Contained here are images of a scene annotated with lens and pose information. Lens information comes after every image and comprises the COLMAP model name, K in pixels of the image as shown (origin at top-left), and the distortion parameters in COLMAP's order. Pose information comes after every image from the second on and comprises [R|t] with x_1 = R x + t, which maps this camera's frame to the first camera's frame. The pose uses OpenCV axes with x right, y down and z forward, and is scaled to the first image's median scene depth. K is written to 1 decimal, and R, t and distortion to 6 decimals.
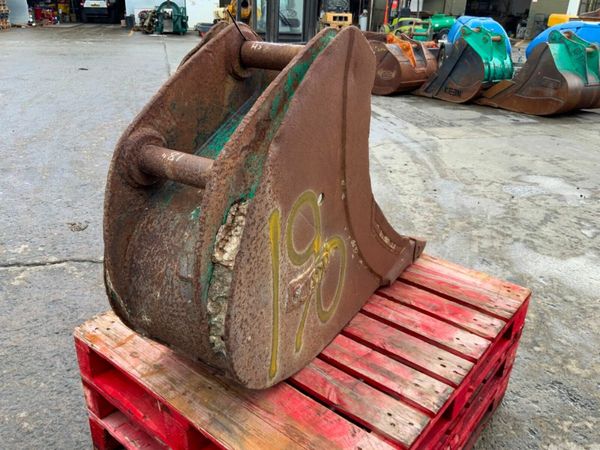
lens RADIAL K [[499.6, 0, 303.2], [0, 499.6, 225.7], [0, 0, 1]] dist [0.039171, -0.069259]
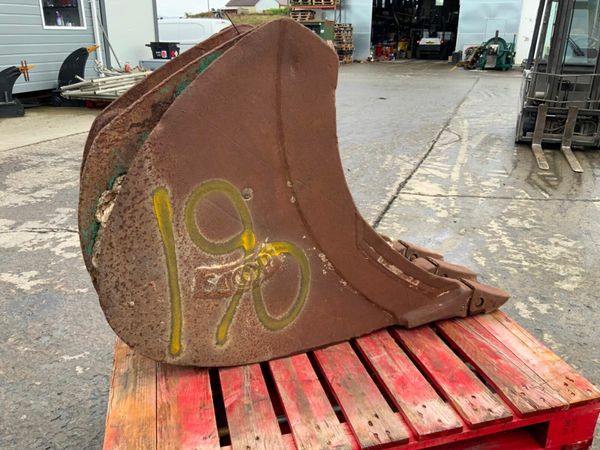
lens RADIAL K [[499.6, 0, 300.3], [0, 499.6, 226.6], [0, 0, 1]] dist [0.039171, -0.069259]
pose [[0.816587, 0.183685, -0.547216, 0.462473], [-0.218094, 0.975925, 0.002139, -0.010463], [0.534435, 0.117598, 0.836989, 0.167961]]
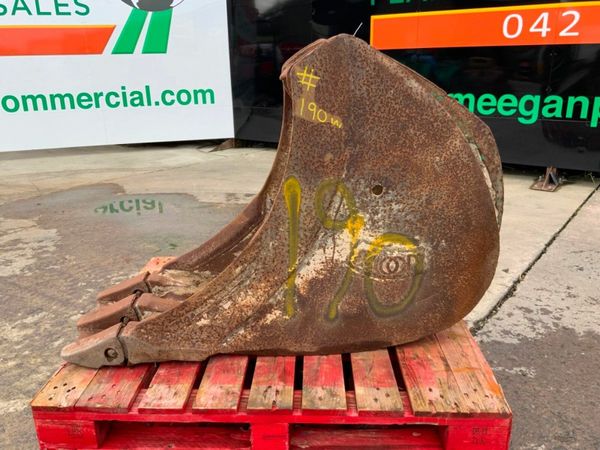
lens RADIAL K [[499.6, 0, 299.8], [0, 499.6, 228.5], [0, 0, 1]] dist [0.039171, -0.069259]
pose [[-0.610332, -0.254338, 0.750205, -0.677745], [0.313532, 0.792152, 0.523635, -0.469966], [-0.727456, 0.554804, -0.403732, 1.235956]]
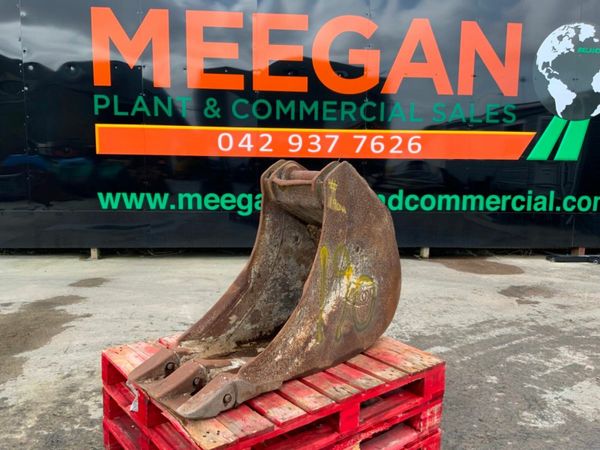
lens RADIAL K [[499.6, 0, 303.8], [0, 499.6, 222.3], [0, 0, 1]] dist [0.039171, -0.069259]
pose [[-0.978583, -0.051815, 0.199224, -0.280548], [0.053141, 0.871411, 0.487666, -0.761192], [-0.198875, 0.487809, -0.849995, 1.871493]]
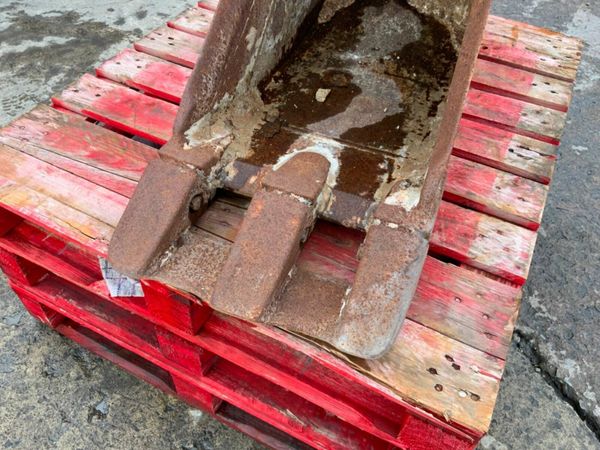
lens RADIAL K [[499.6, 0, 297.2], [0, 499.6, 230.8], [0, 0, 1]] dist [0.039171, -0.069259]
pose [[-0.975804, 0.128122, -0.177178, 0.208638], [-0.126094, 0.332255, 0.934723, -0.380038], [0.178627, 0.934447, -0.308061, 1.317965]]
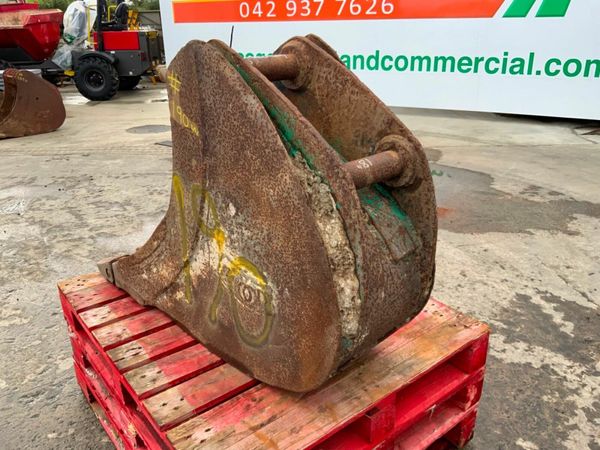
lens RADIAL K [[499.6, 0, 303.4], [0, 499.6, 226.8], [0, 0, 1]] dist [0.039171, -0.069259]
pose [[0.204139, -0.382646, 0.901060, -0.787596], [0.389679, 0.876139, 0.283779, -0.220194], [-0.898041, 0.293194, 0.327963, 0.499532]]
